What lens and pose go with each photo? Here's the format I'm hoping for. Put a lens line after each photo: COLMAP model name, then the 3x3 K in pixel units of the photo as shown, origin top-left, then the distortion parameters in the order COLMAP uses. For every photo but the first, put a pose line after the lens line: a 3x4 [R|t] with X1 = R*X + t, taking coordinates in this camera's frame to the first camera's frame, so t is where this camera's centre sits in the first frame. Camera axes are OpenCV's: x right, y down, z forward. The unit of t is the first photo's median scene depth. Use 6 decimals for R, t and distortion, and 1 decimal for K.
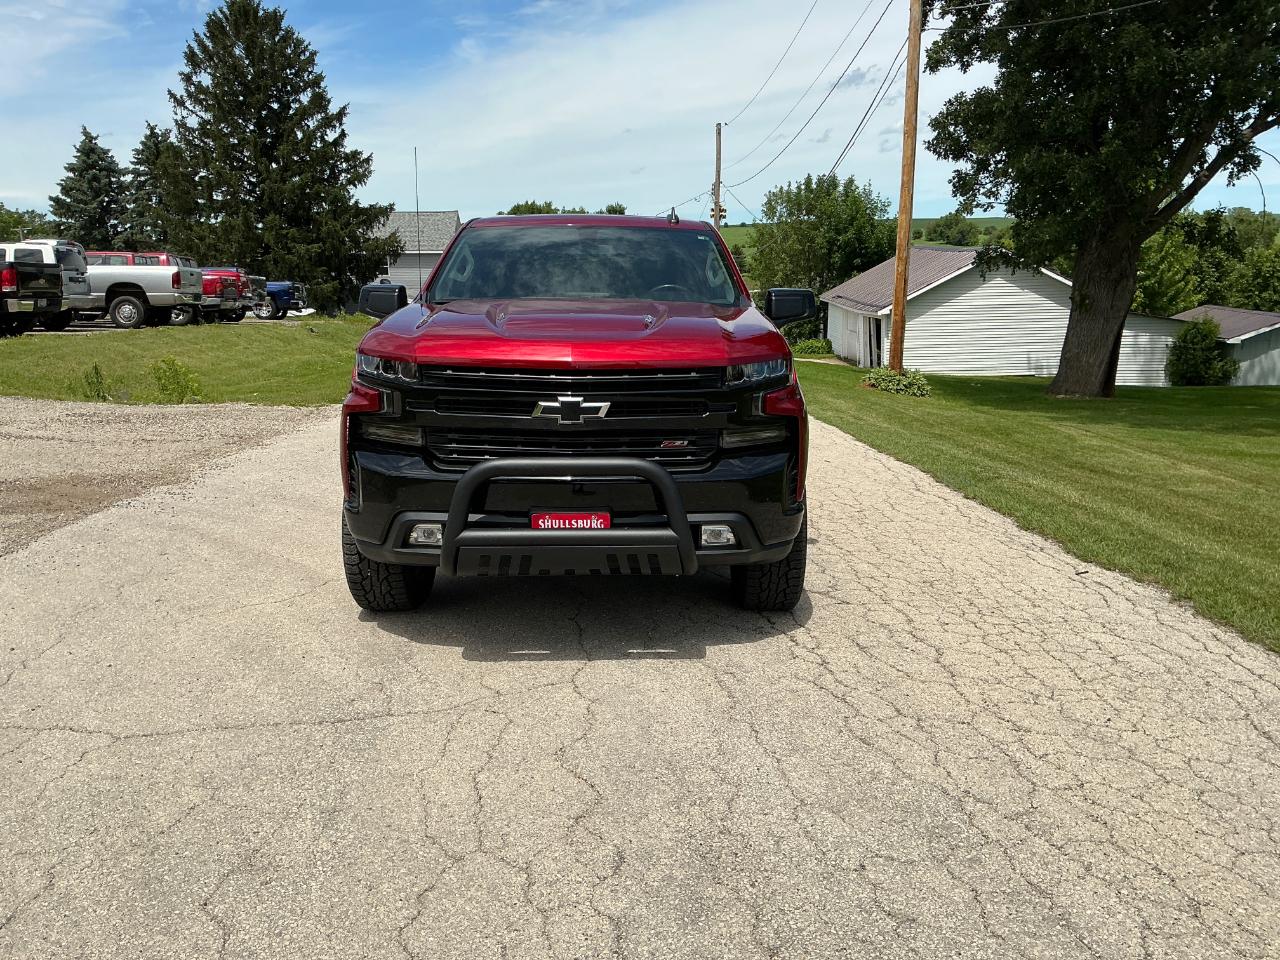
lens RADIAL K [[1064.9, 0, 650.1], [0, 1064.9, 486.7], [0, 0, 1]] dist [0.102776, -0.200754]
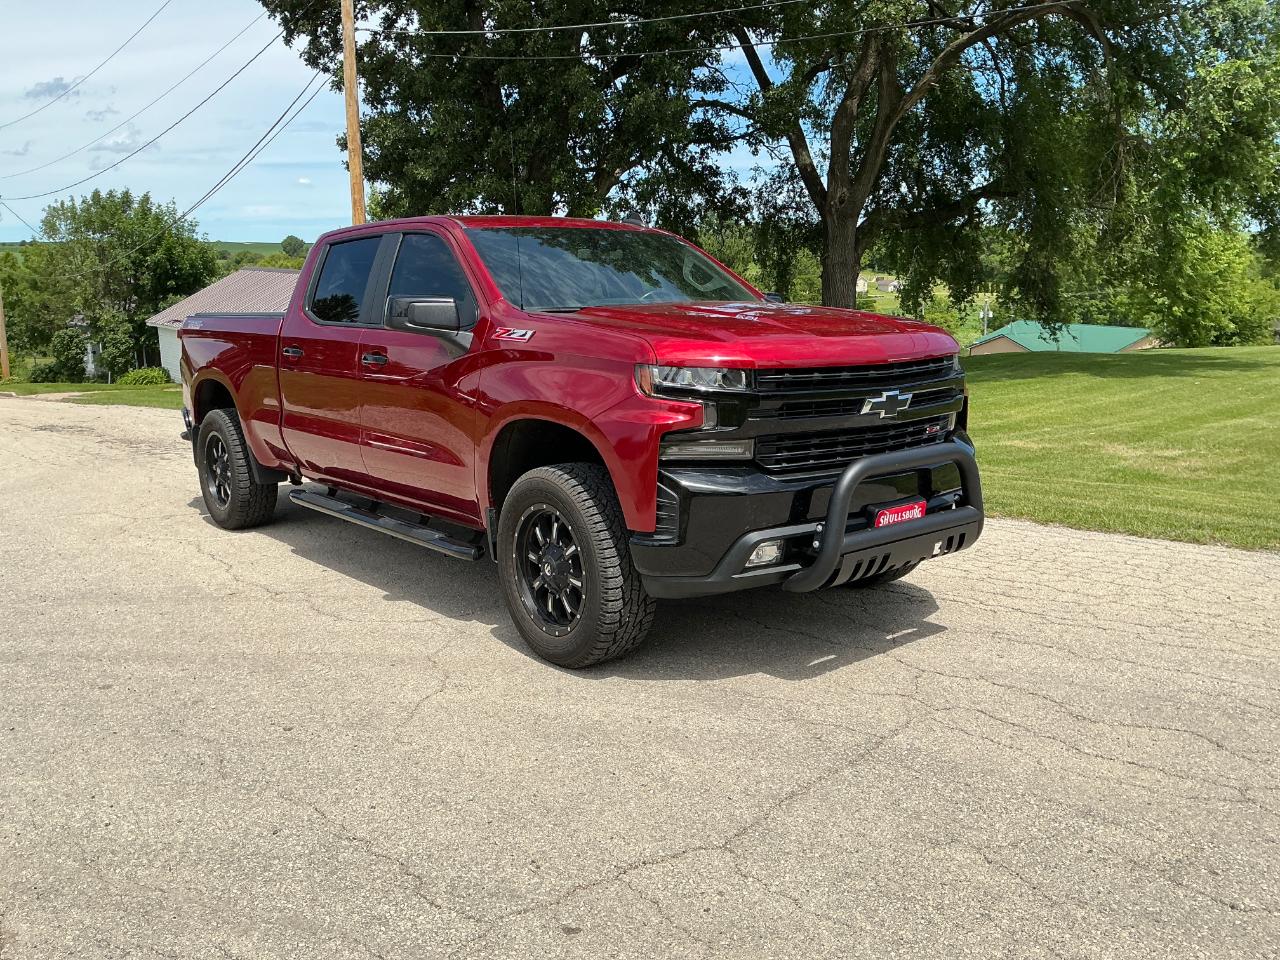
lens RADIAL K [[1064.9, 0, 631.7], [0, 1064.9, 476.0], [0, 0, 1]] dist [0.102776, -0.200754]
pose [[0.782682, -0.118809, 0.610978, -0.613011], [0.138197, 0.990283, 0.015533, -0.036996], [-0.606886, 0.072278, 0.791495, 0.240924]]
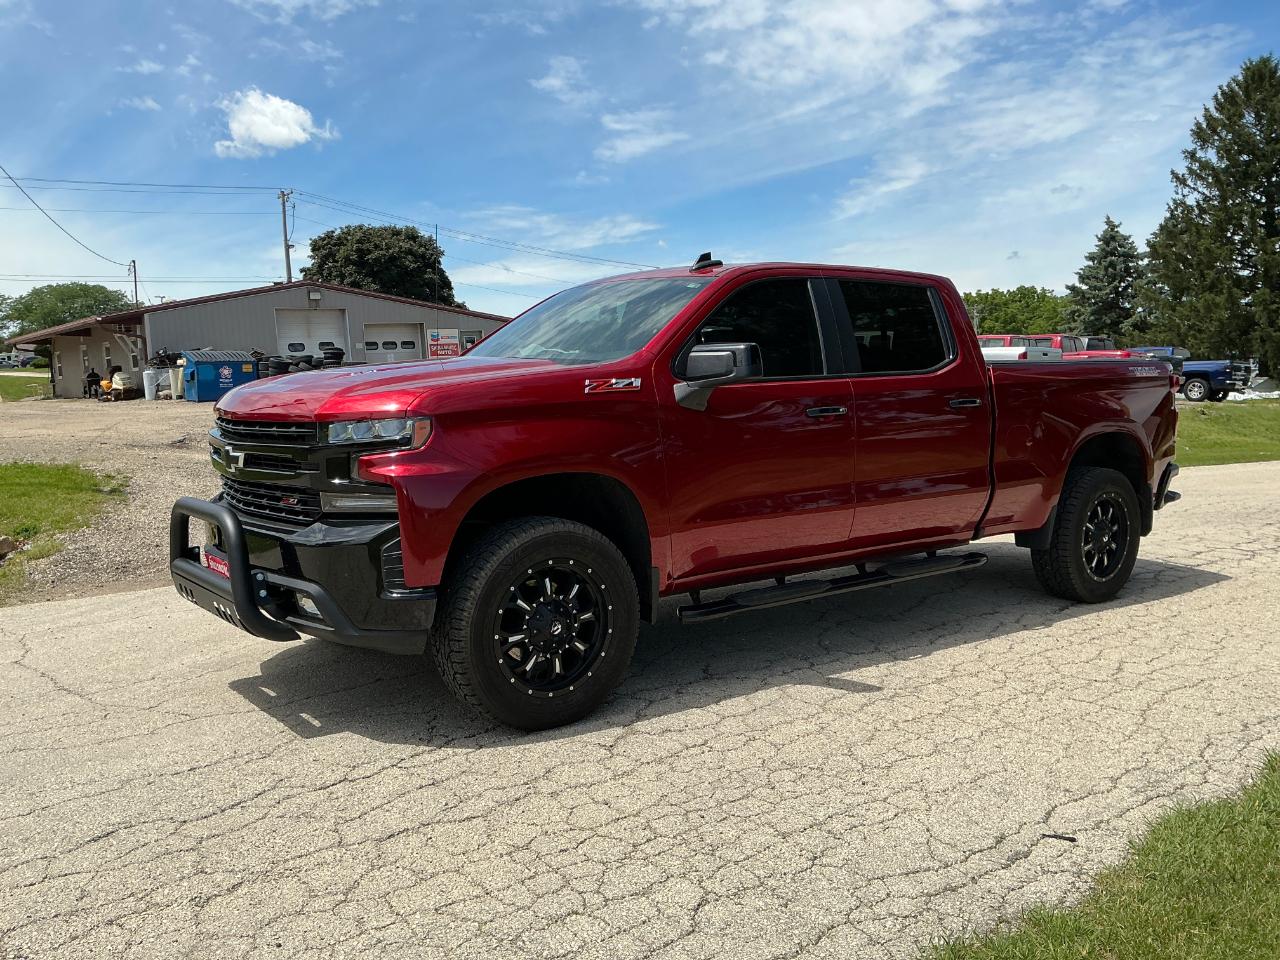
lens RADIAL K [[1064.9, 0, 651.0], [0, 1064.9, 521.2], [0, 0, 1]] dist [0.102776, -0.200754]
pose [[0.603661, 0.104185, -0.790404, 0.689325], [-0.139548, 0.989927, 0.023907, -0.064262], [0.784933, 0.095867, 0.612119, 0.473516]]
